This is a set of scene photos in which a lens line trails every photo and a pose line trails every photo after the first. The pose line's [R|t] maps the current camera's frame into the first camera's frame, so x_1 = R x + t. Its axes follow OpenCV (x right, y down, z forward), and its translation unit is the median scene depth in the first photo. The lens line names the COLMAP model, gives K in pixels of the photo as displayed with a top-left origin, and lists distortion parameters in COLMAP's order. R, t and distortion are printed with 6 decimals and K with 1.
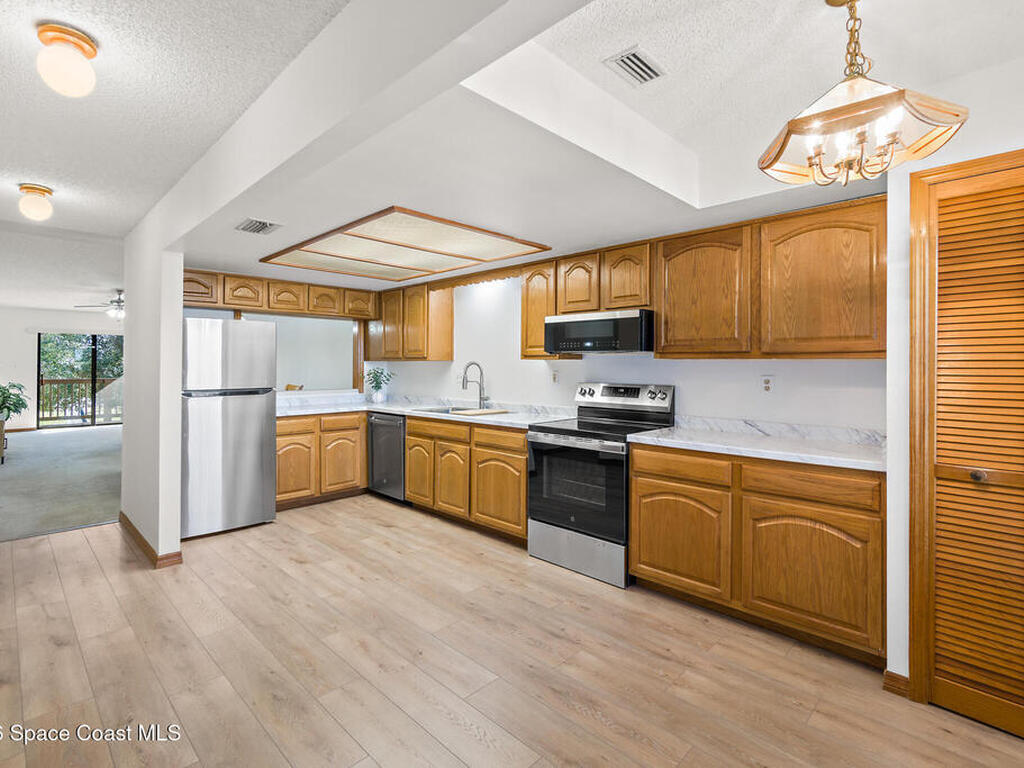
lens RADIAL K [[503.9, 0, 498.6], [0, 503.9, 379.9], [0, 0, 1]] dist [-0.015409, 0.000061]
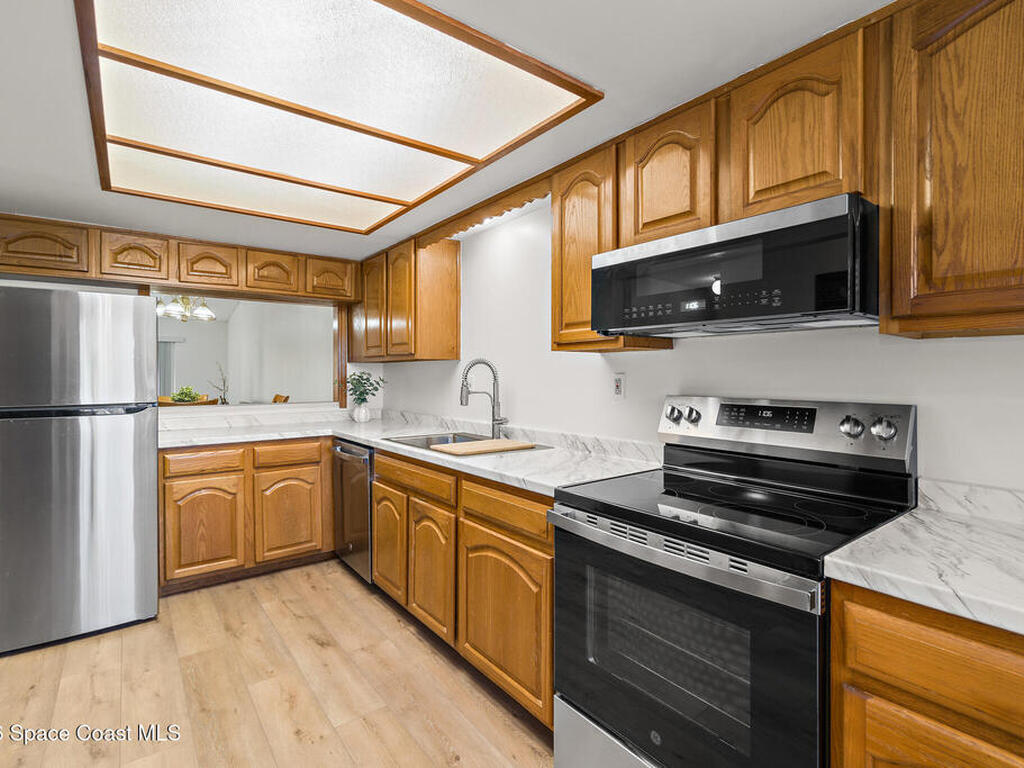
lens RADIAL K [[503.9, 0, 498.6], [0, 503.9, 379.9], [0, 0, 1]] dist [-0.015409, 0.000061]
pose [[0.989335, -0.002536, -0.145637, 0.063957], [0.000140, 0.999865, -0.016458, -0.002087], [0.145659, 0.016262, 0.989201, 0.456324]]
